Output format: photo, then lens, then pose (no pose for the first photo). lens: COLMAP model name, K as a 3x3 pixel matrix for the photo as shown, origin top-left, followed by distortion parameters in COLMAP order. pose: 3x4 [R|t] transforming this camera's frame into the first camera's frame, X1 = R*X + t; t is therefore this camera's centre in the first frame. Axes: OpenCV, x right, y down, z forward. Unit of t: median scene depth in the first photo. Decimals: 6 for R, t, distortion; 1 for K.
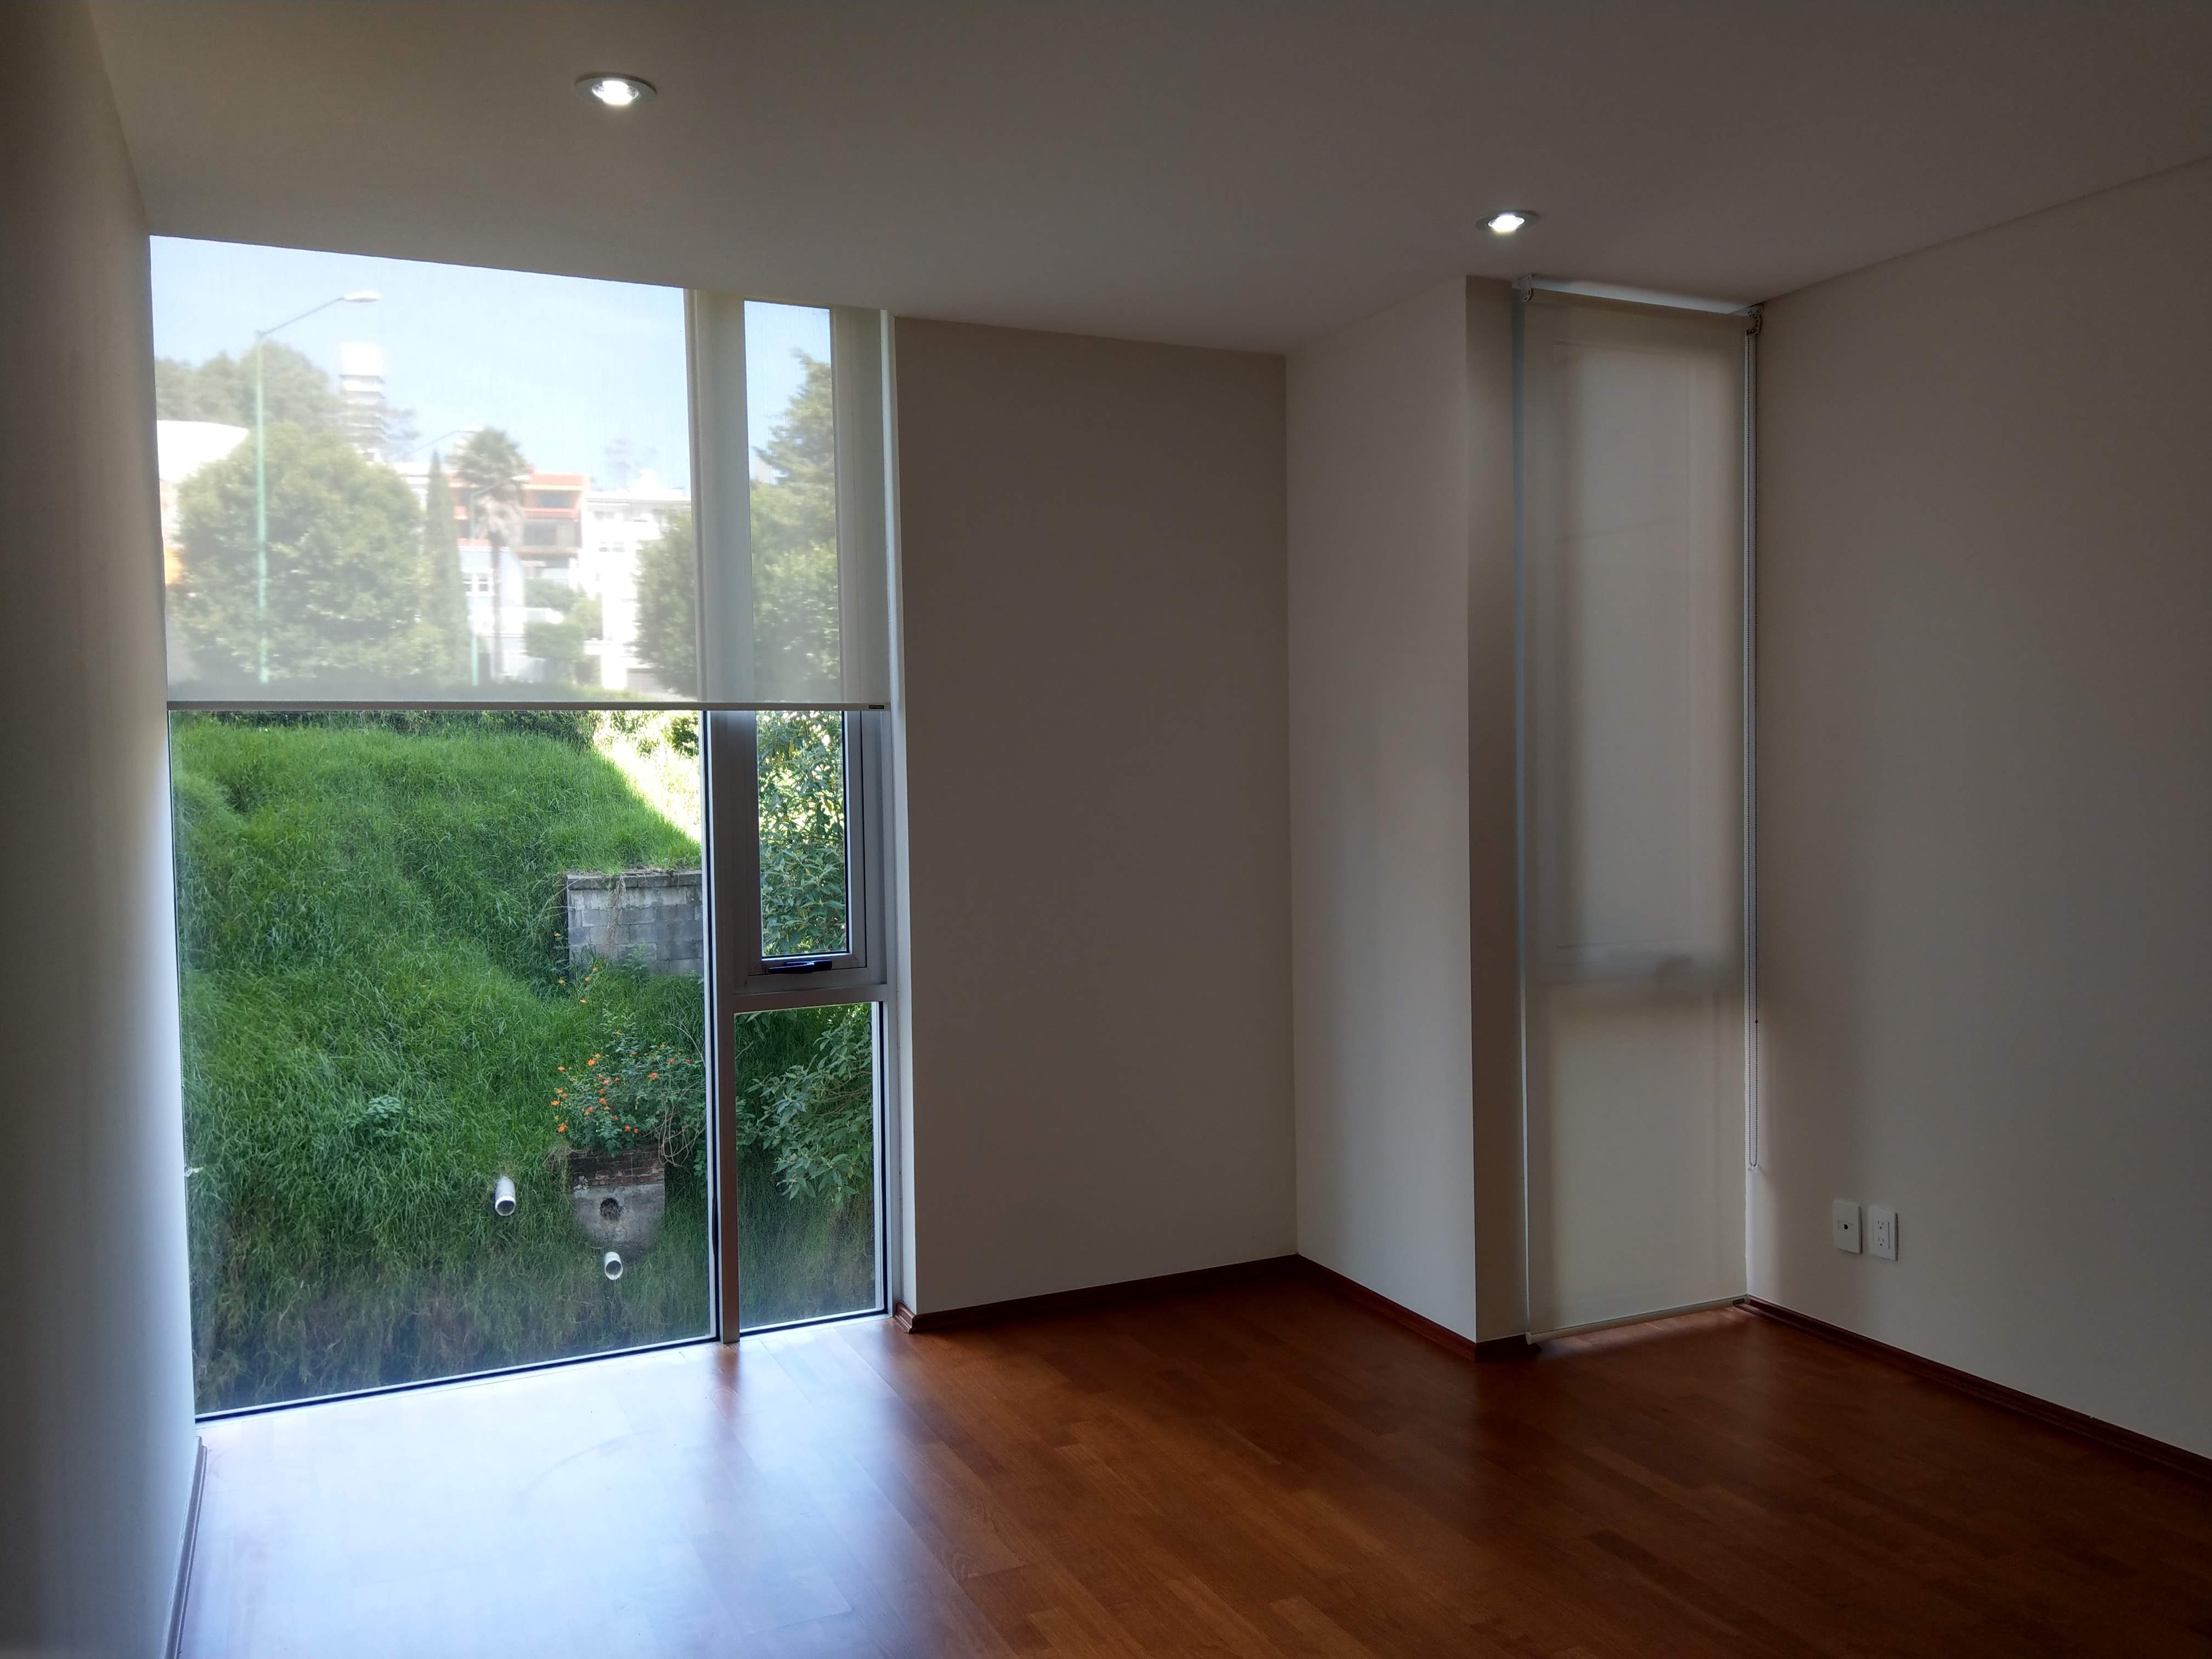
lens RADIAL K [[1709.1, 0, 1108.9], [0, 1709.1, 822.4], [0, 0, 1]] dist [0.012798, -0.007379]
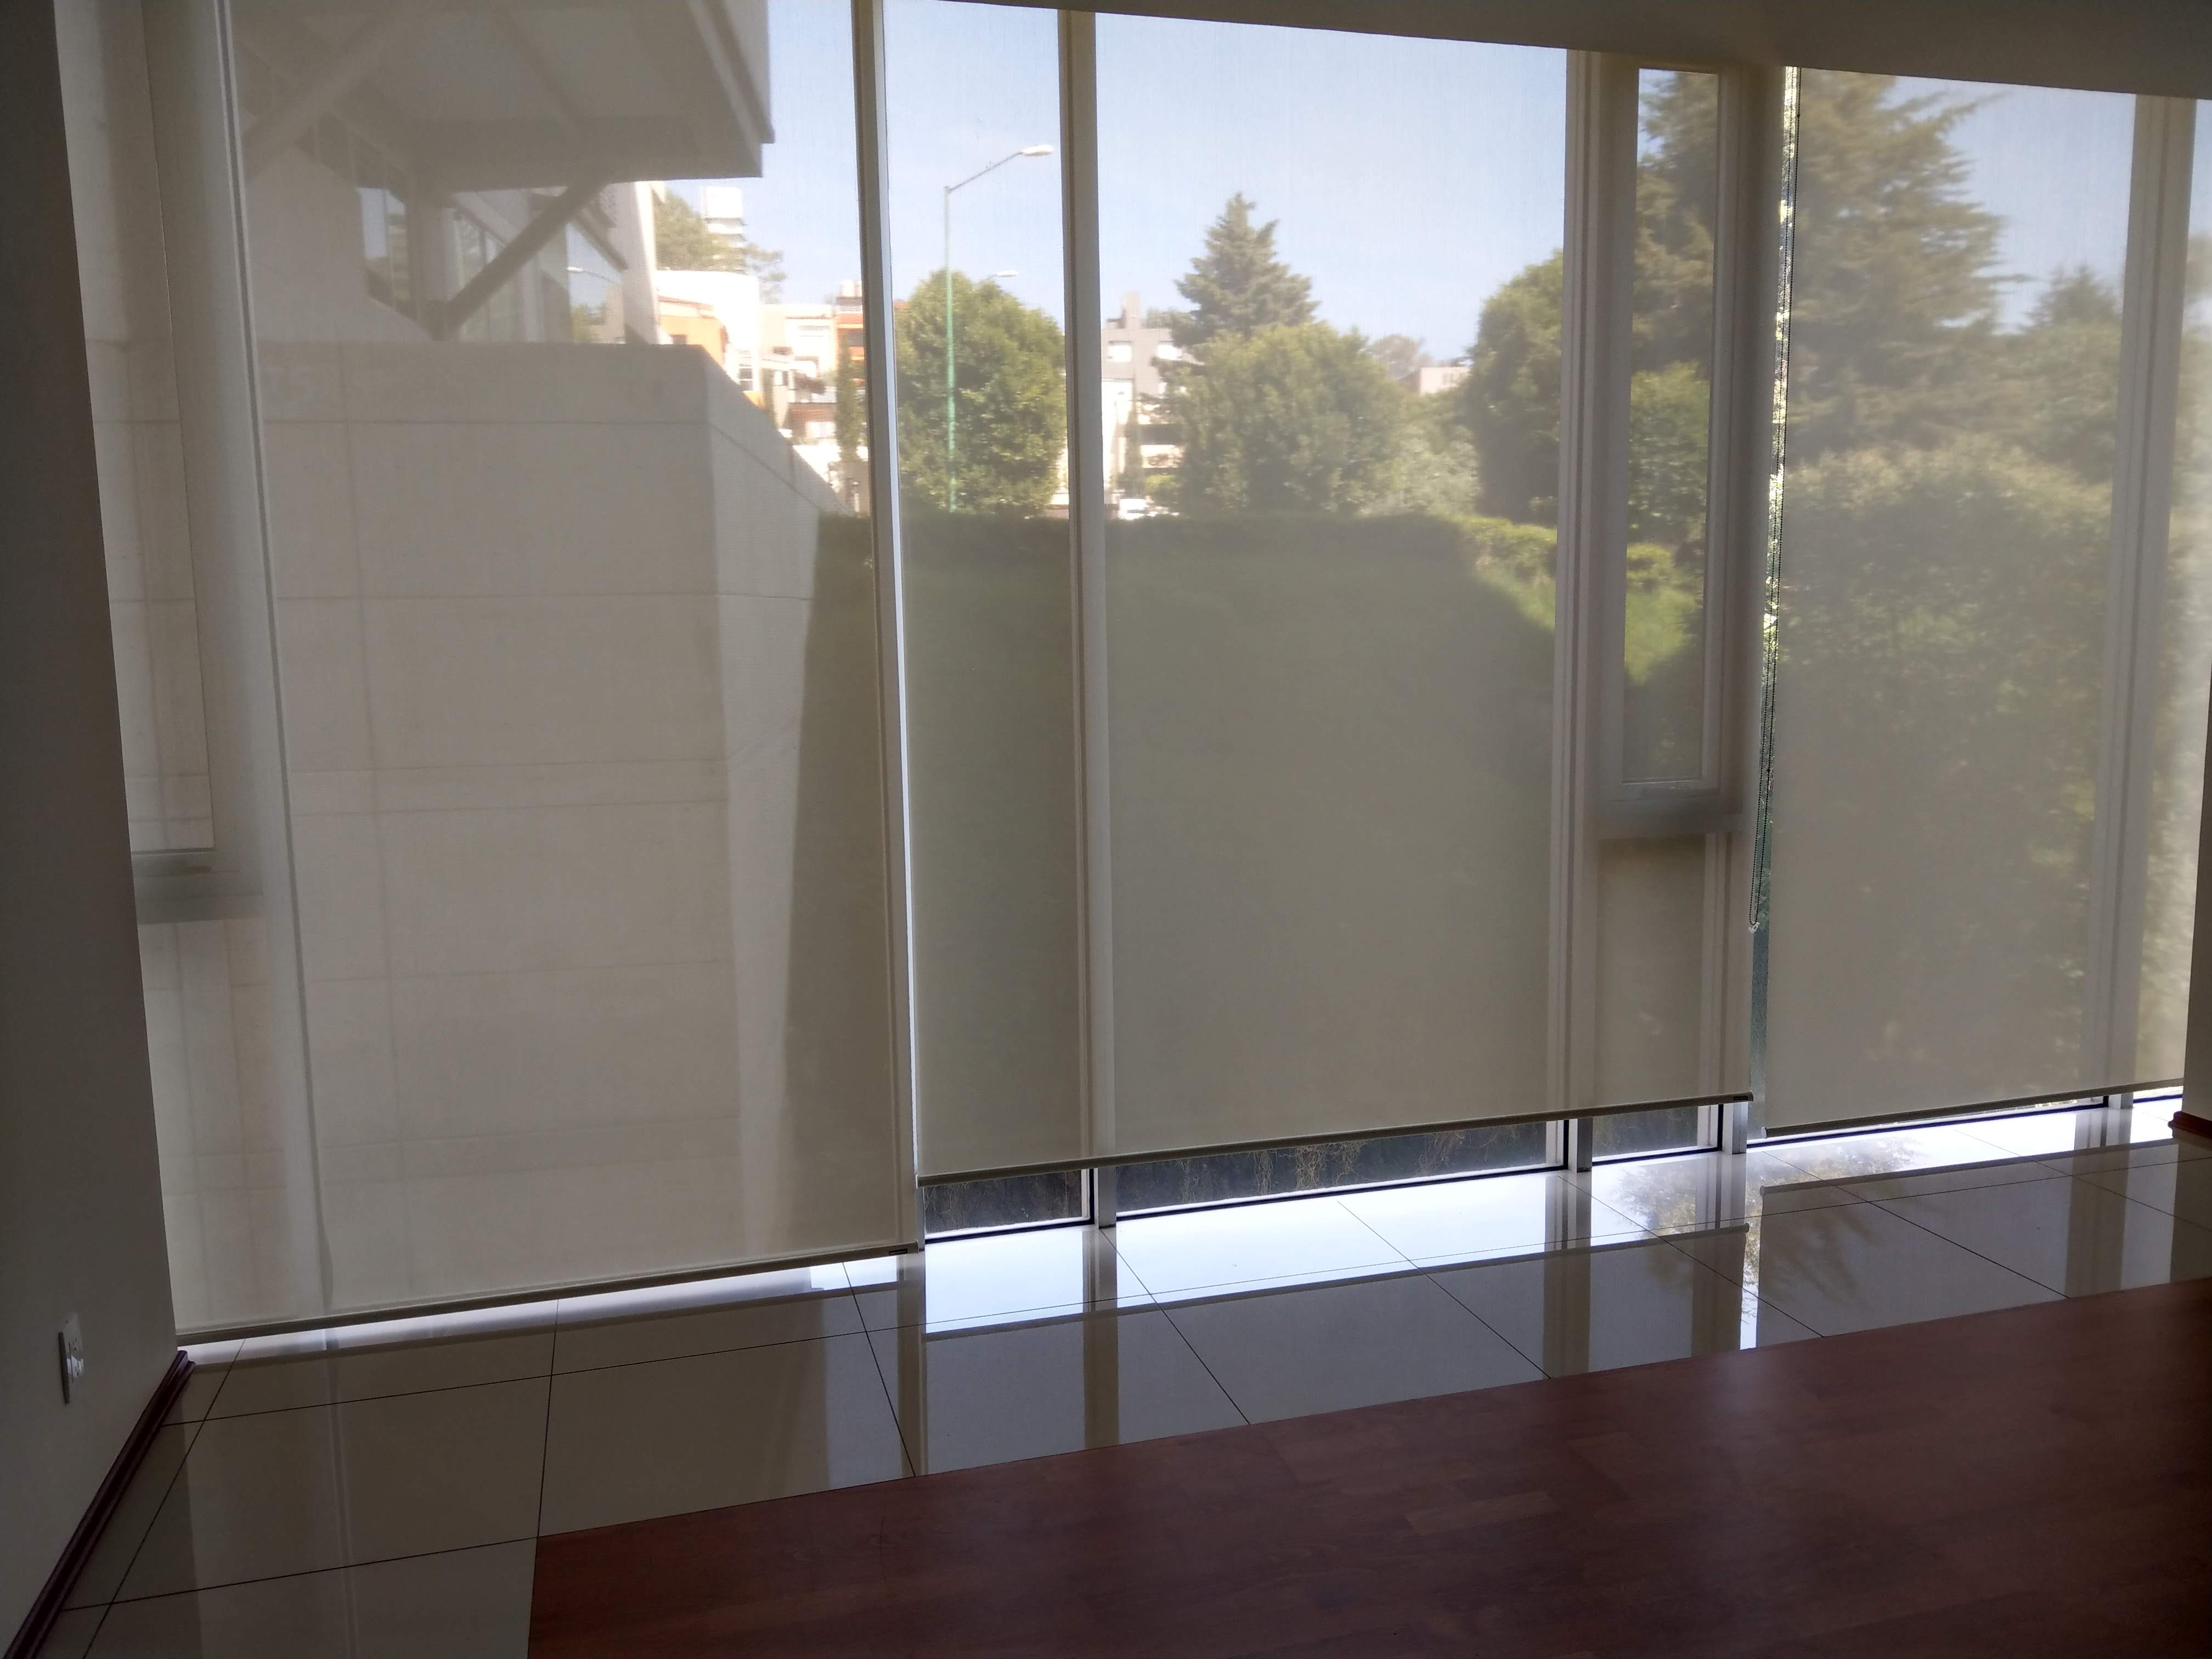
lens RADIAL K [[1709.1, 0, 1104.5], [0, 1709.1, 831.7], [0, 0, 1]] dist [0.012798, -0.007379]
pose [[0.985769, 0.026589, -0.165992, -0.210376], [-0.009826, 0.994838, 0.101003, 0.005787], [0.167820, -0.097935, 0.980941, -0.075733]]
